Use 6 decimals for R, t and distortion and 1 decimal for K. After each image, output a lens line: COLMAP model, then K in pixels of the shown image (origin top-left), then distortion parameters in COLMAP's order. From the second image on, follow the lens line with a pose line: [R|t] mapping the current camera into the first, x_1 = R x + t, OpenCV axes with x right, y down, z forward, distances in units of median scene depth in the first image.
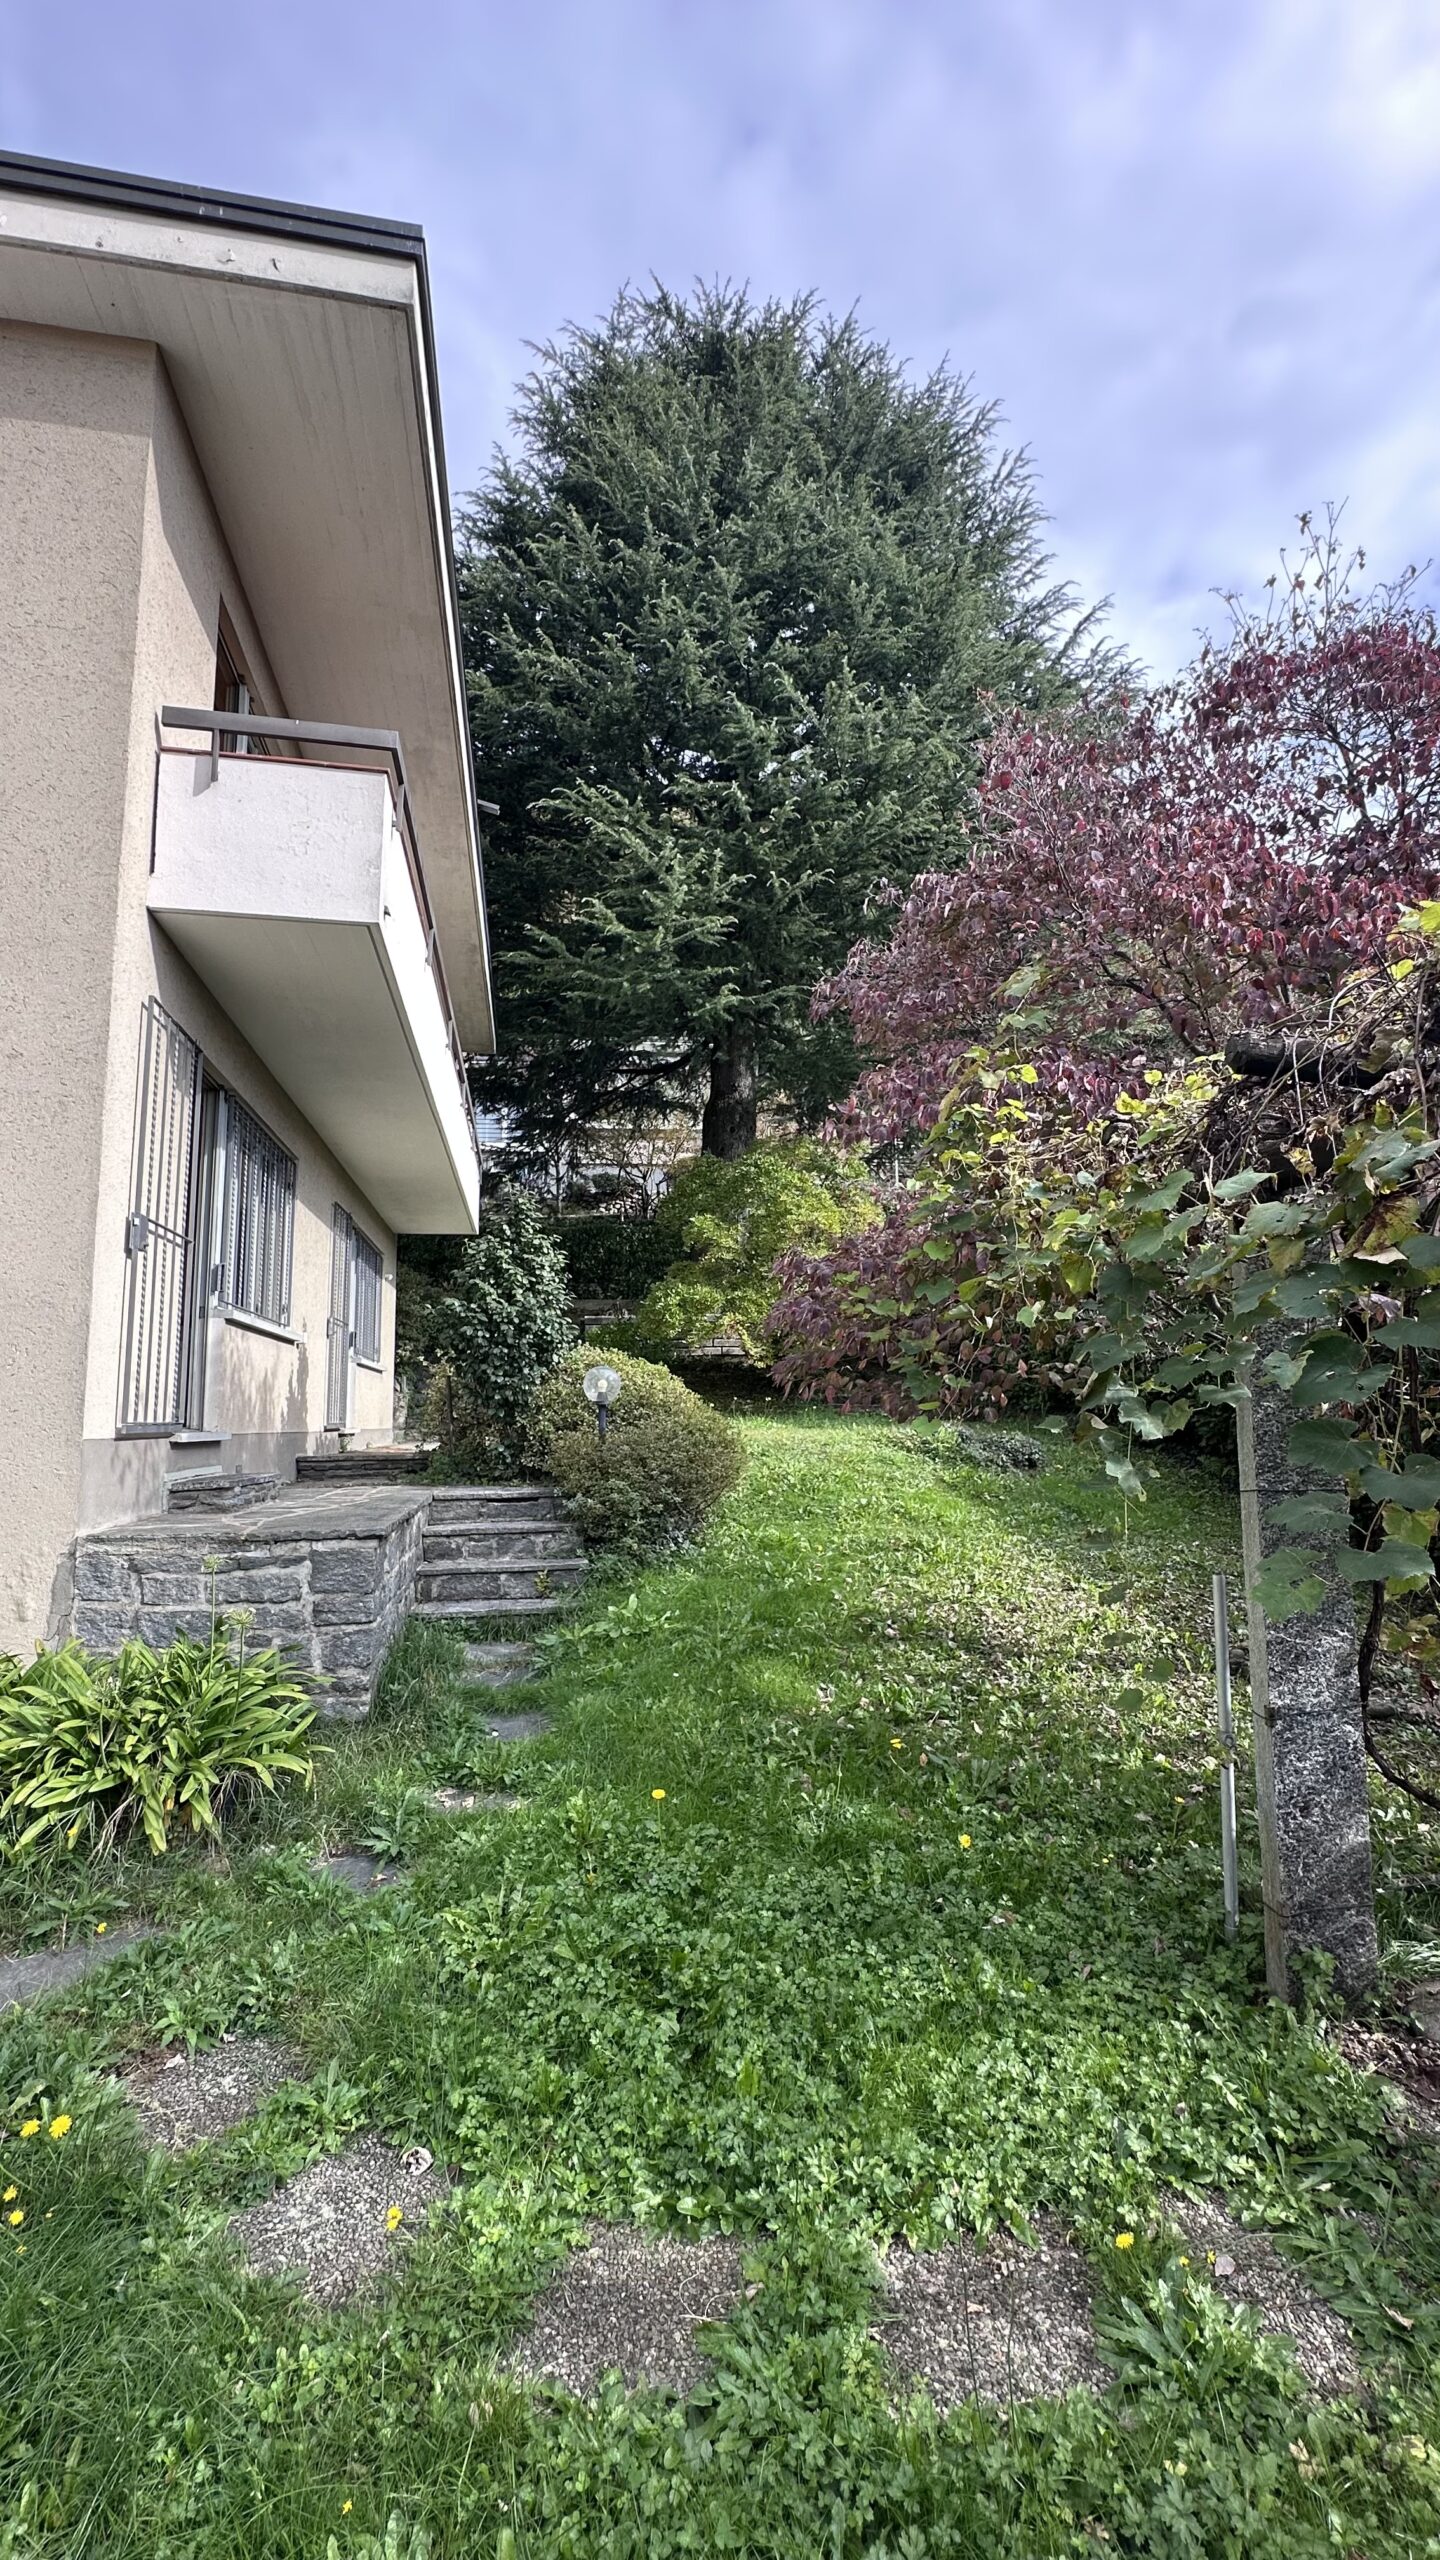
lens RADIAL K [[1011.6, 0, 720.0], [0, 1011.6, 1280.0], [0, 0, 1]] dist [-0.001891, -0.000114]
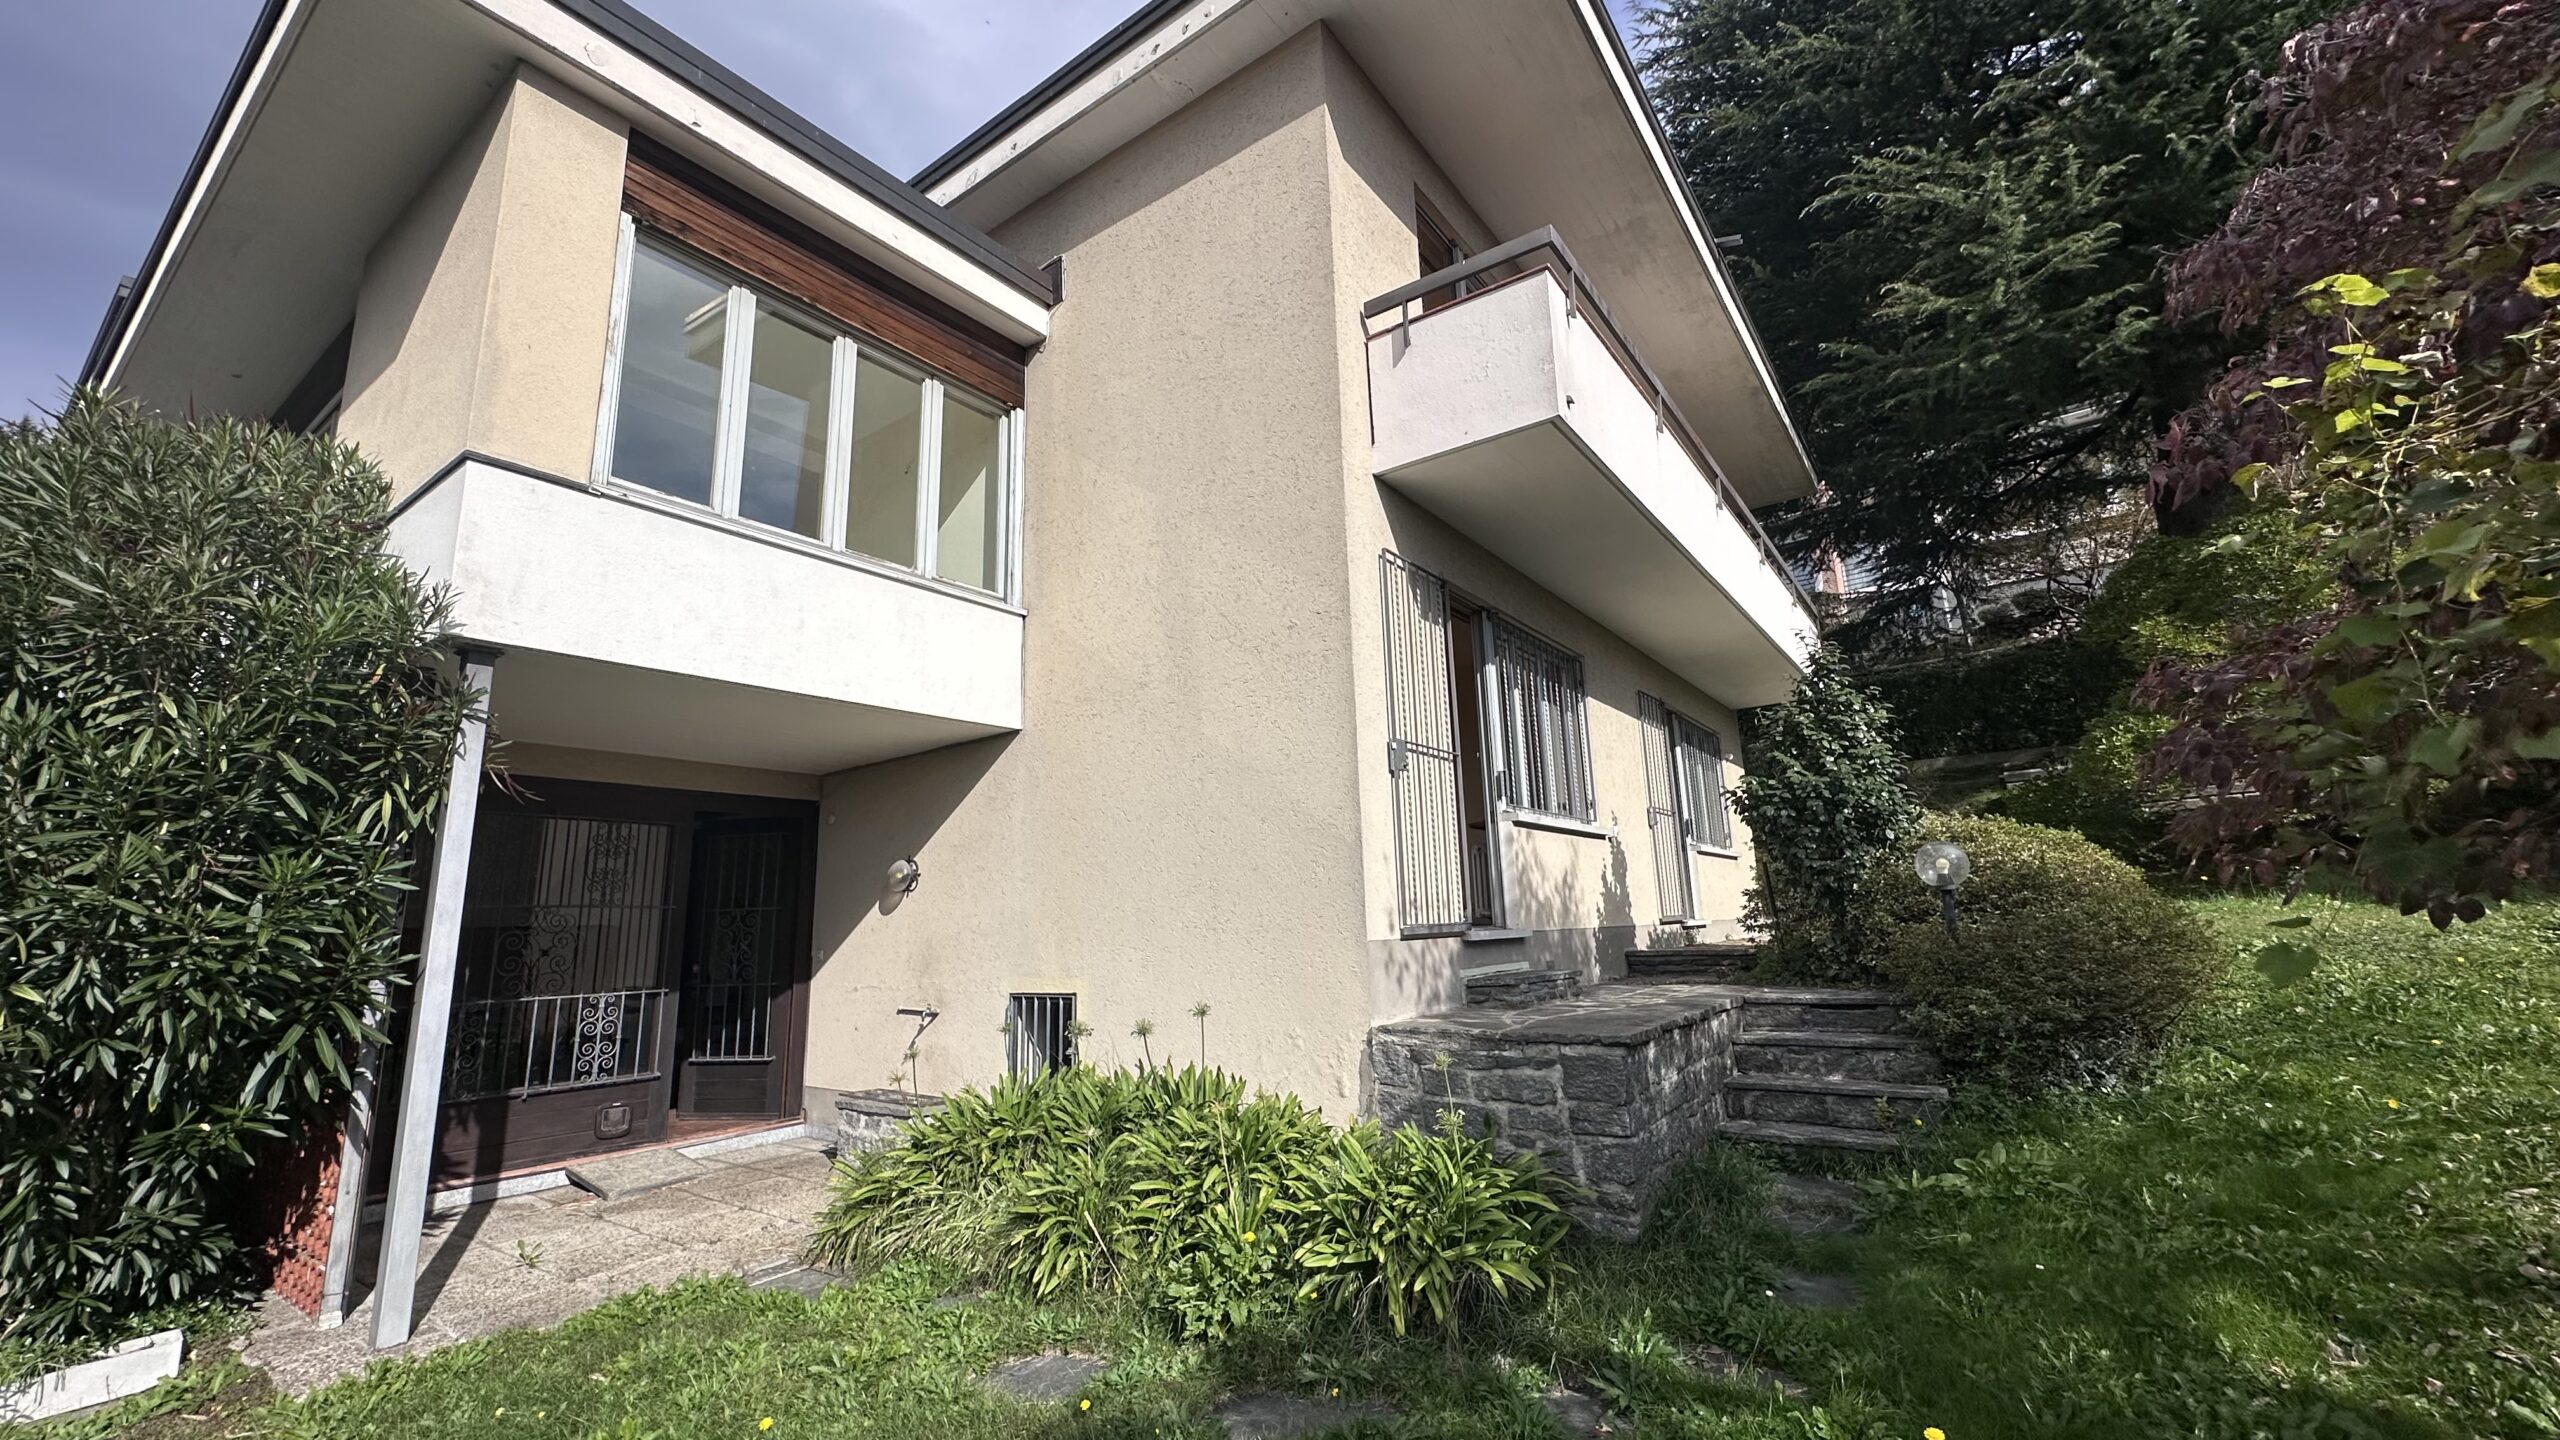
lens RADIAL K [[1011.6, 0, 1280.0], [0, 1011.6, 720.0], [0, 0, 1]] dist [-0.001891, -0.000114]
pose [[0.705054, -0.150853, -0.692923, 0.102674], [0.119350, 0.988417, -0.093745, 0.003851], [0.699038, -0.016605, 0.714891, 0.082525]]
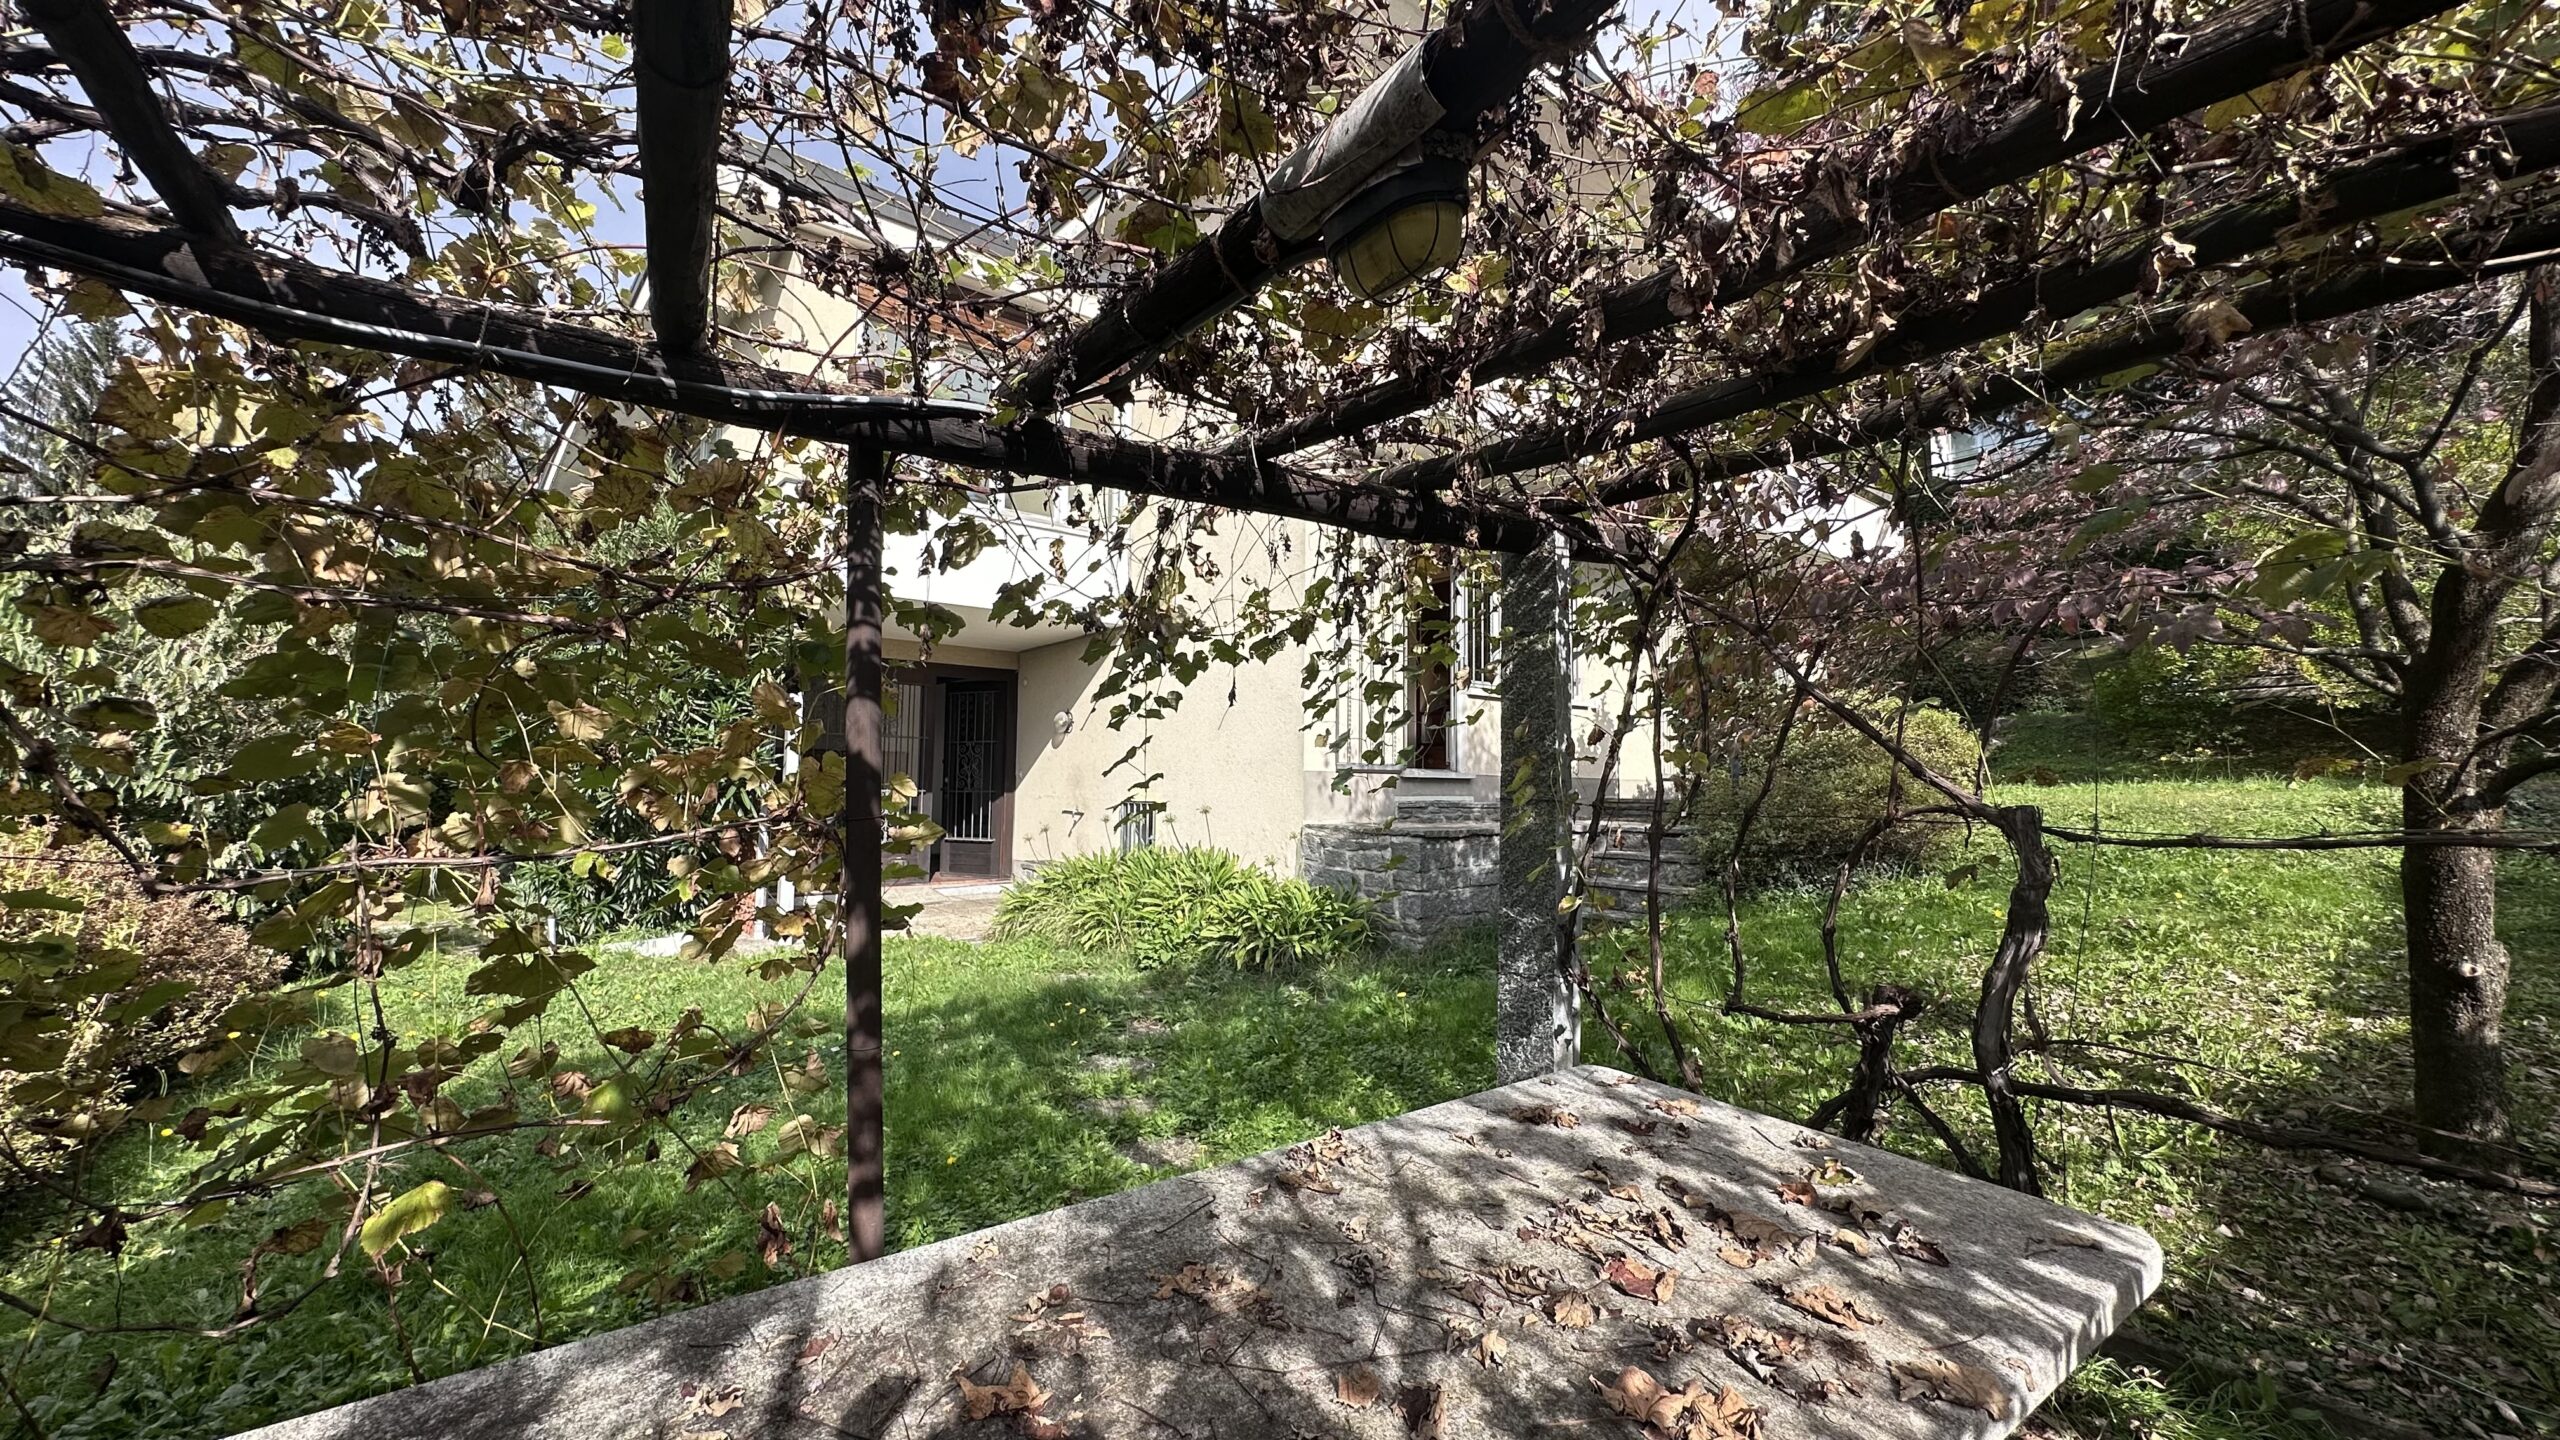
lens RADIAL K [[1011.6, 0, 1280.0], [0, 1011.6, 720.0], [0, 0, 1]] dist [-0.001891, -0.000114]
pose [[0.499842, -0.038961, -0.865240, 0.662455], [0.101605, 0.994728, 0.013905, 0.030926], [0.860136, -0.094864, 0.501165, 0.063079]]
